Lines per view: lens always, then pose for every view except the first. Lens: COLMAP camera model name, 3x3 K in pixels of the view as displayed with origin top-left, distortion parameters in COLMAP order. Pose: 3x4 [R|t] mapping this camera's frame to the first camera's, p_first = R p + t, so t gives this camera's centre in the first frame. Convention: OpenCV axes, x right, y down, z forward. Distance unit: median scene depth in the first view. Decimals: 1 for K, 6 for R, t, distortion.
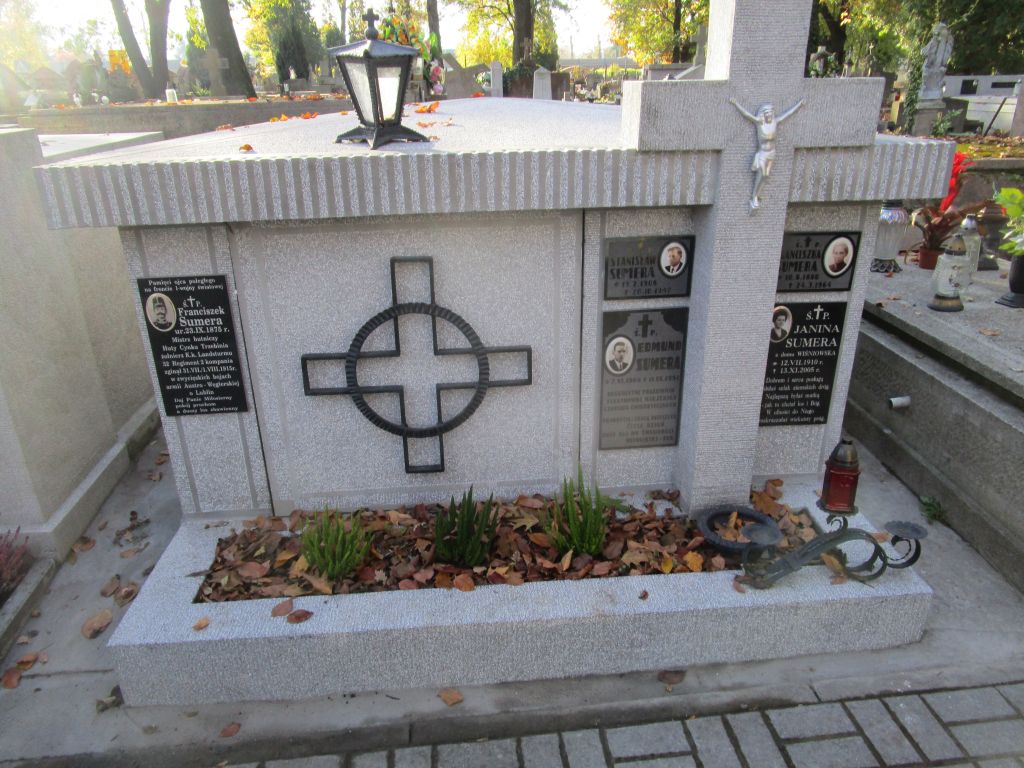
lens RADIAL K [[732.1, 0, 508.3], [0, 732.1, 383.6], [0, 0, 1]] dist [-0.021402, 0.009303]
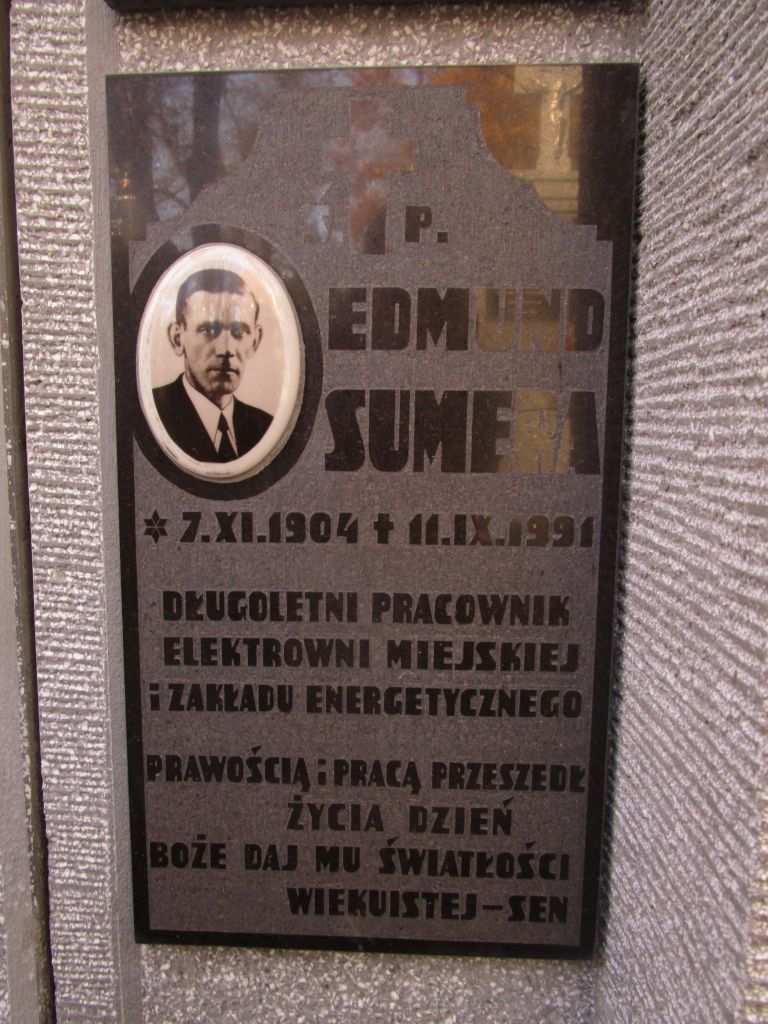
lens RADIAL K [[732.1, 0, 383.1], [0, 732.1, 514.0], [0, 0, 1]] dist [-0.021402, 0.009303]
pose [[0.990043, 0.045385, -0.133245, 0.219303], [-0.080811, 0.958319, -0.274033, 0.038734], [0.115255, 0.282073, 0.952445, 0.881804]]
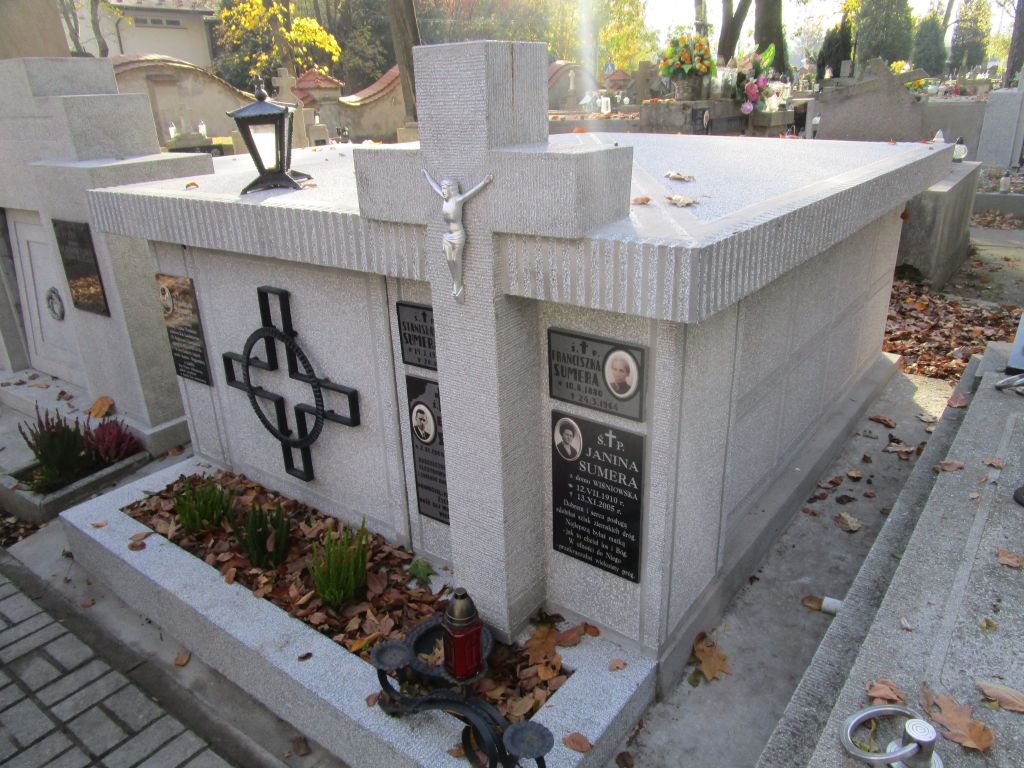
lens RADIAL K [[732.1, 0, 509.7], [0, 732.1, 383.0], [0, 0, 1]] dist [-0.021402, 0.009303]
pose [[0.753171, 0.236438, -0.613866, 0.834804], [-0.233793, 0.968461, 0.086166, -0.203749], [0.614878, 0.078620, 0.784694, 0.326597]]
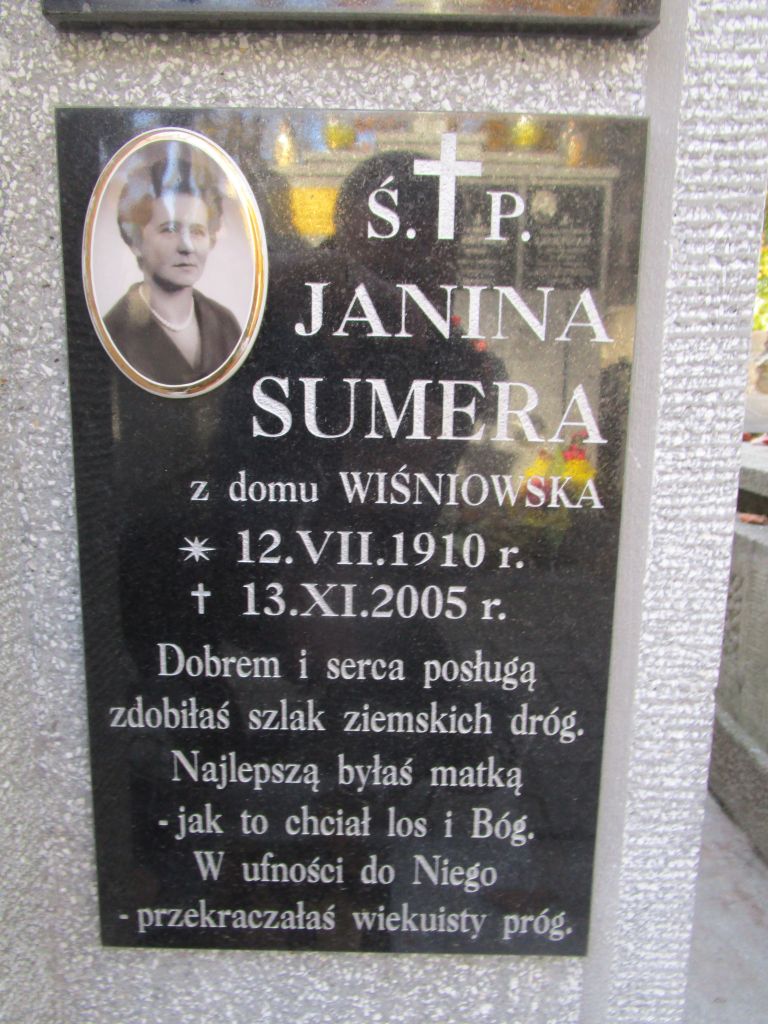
lens RADIAL K [[732.1, 0, 377.8], [0, 732.1, 516.1], [0, 0, 1]] dist [-0.021402, 0.009303]
pose [[0.997657, 0.040210, -0.055345, 0.435291], [-0.051724, 0.972850, -0.225582, -0.001519], [0.044772, 0.227916, 0.972651, 0.902111]]
